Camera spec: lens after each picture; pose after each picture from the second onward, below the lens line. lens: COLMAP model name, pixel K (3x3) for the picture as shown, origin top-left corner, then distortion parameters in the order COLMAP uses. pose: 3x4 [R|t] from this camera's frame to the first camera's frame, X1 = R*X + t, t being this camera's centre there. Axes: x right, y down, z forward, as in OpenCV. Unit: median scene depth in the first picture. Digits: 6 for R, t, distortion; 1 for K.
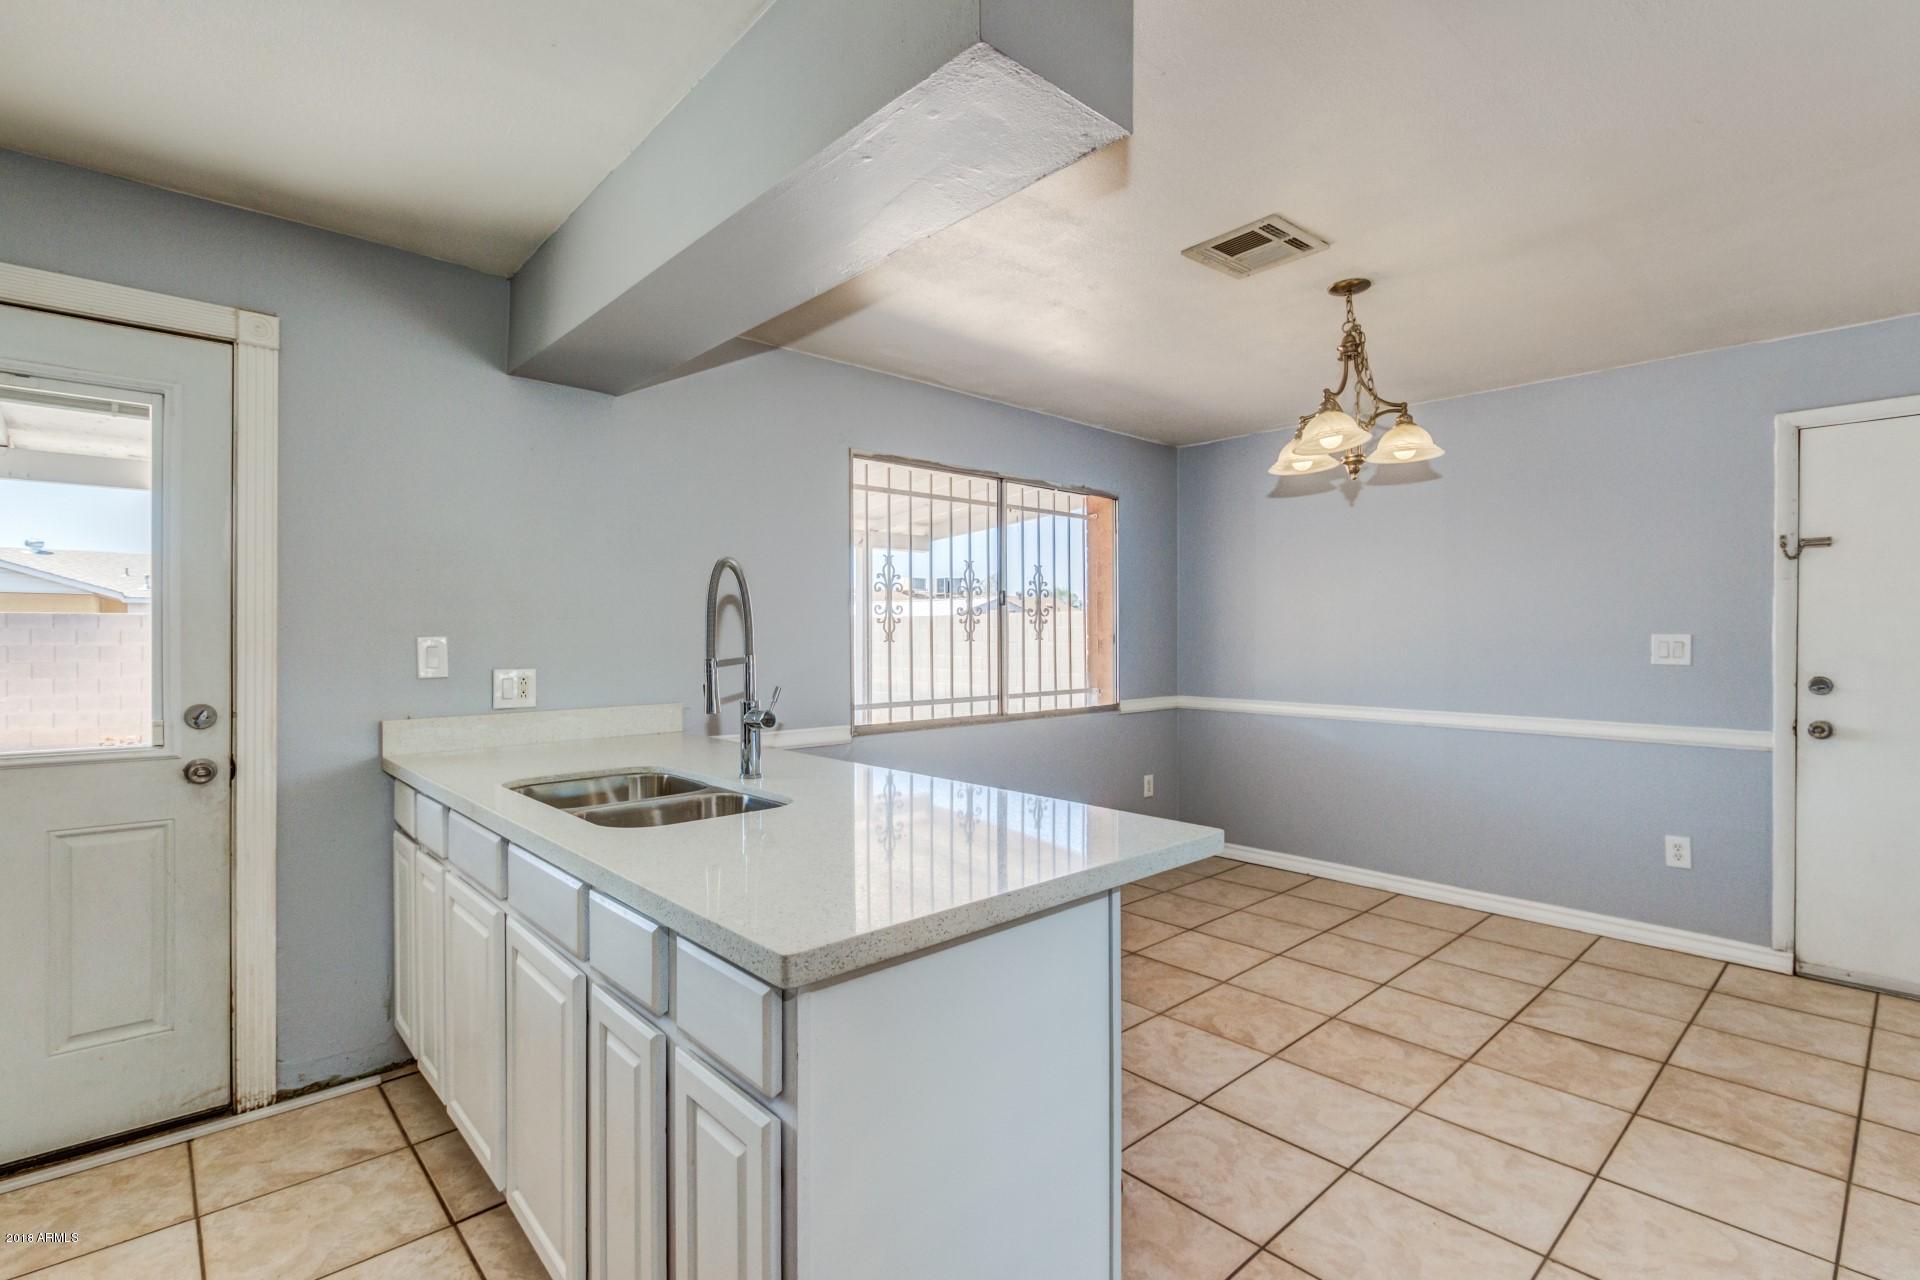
lens RADIAL K [[909.3, 0, 932.5], [0, 909.3, 637.2], [0, 0, 1]] dist [0.022367, -0.000454]
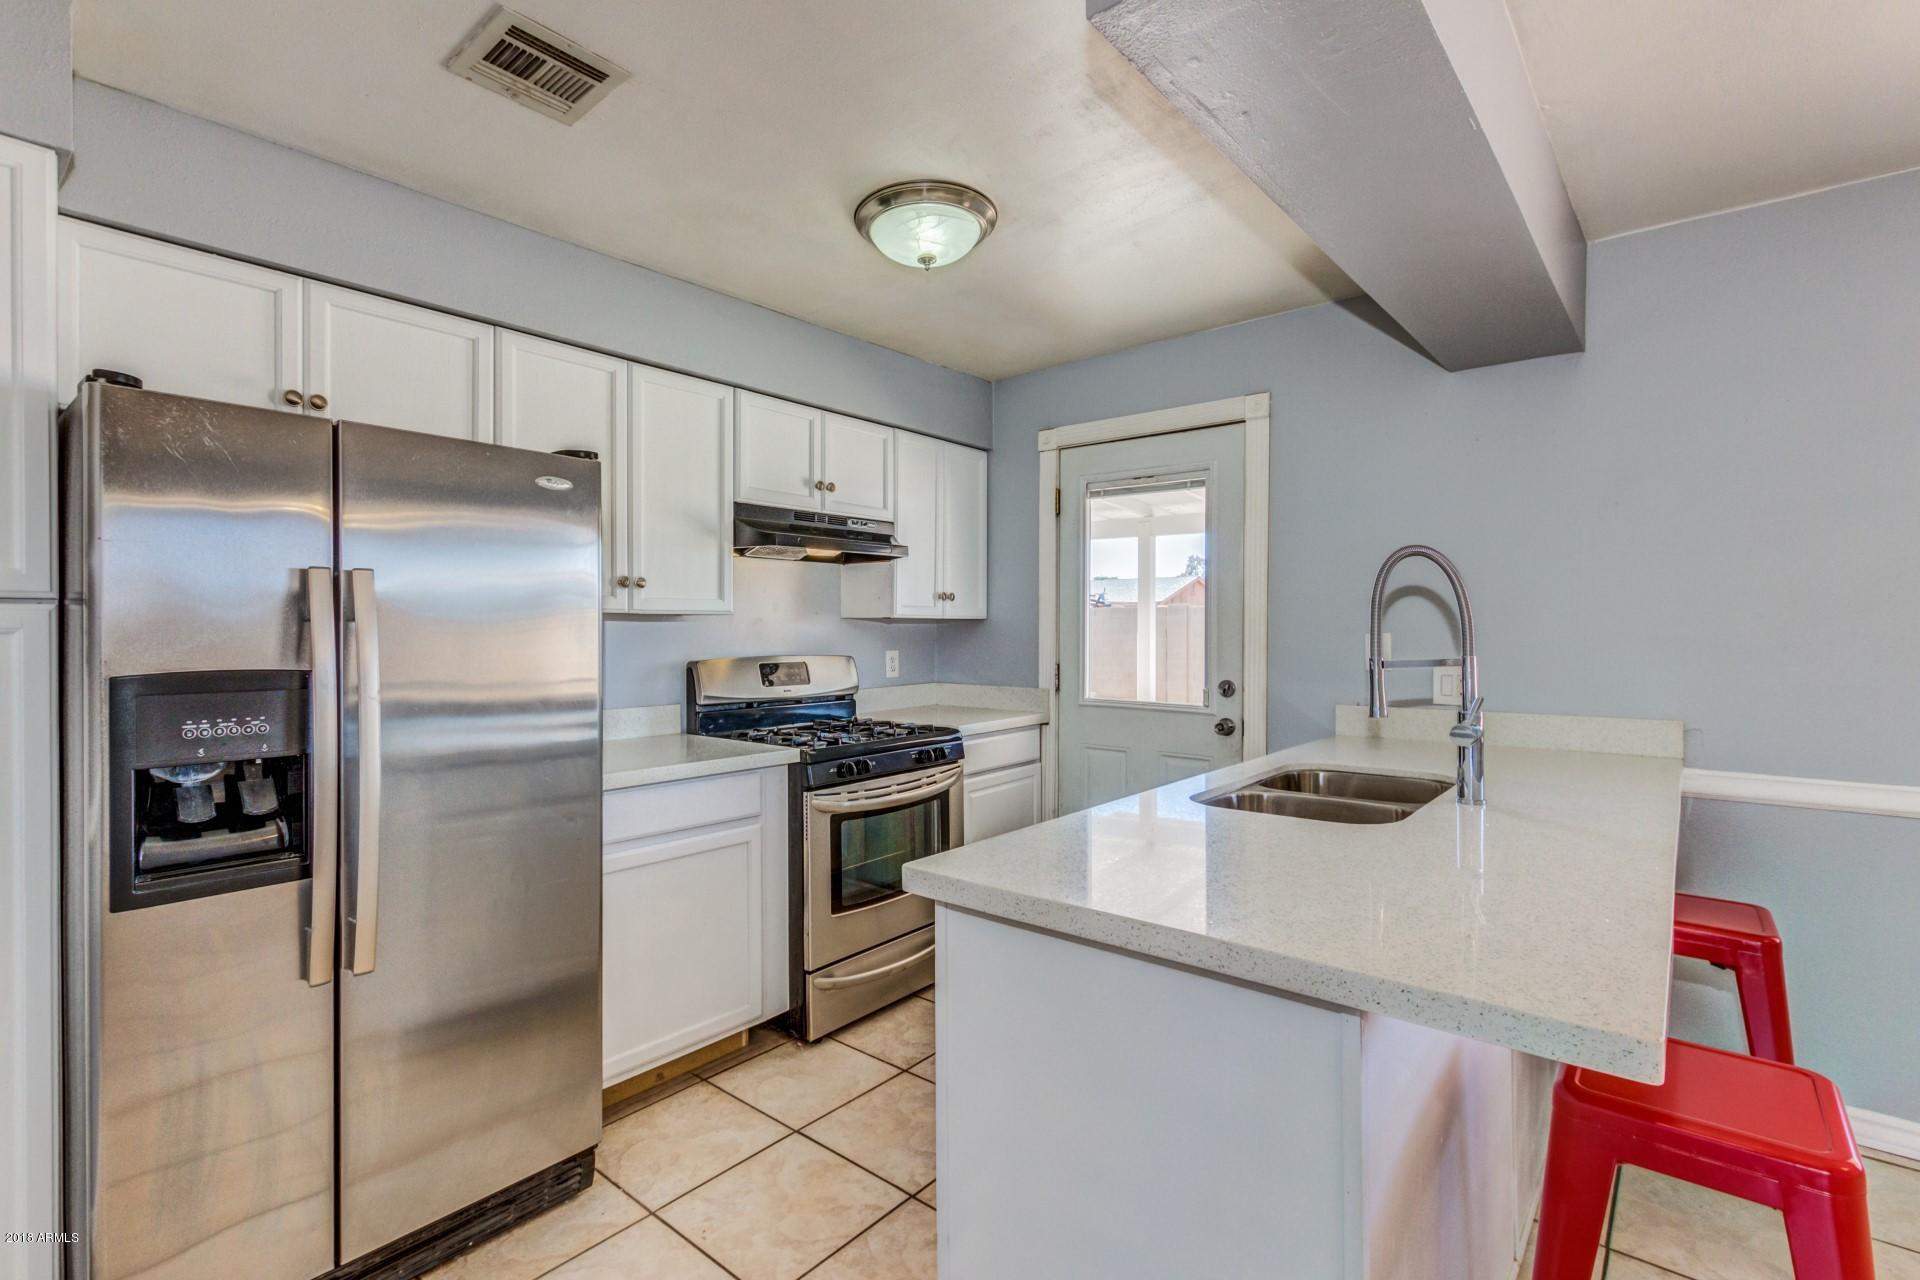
lens RADIAL K [[880.4, 0, 923.6], [0, 880.4, 632.0], [0, 0, 1]] dist [0.010381, 0.000291]
pose [[0.096665, 0.002896, -0.995313, 0.531417], [-0.007571, 0.999969, 0.002174, -0.001039], [0.995288, 0.007325, 0.096684, 0.409708]]
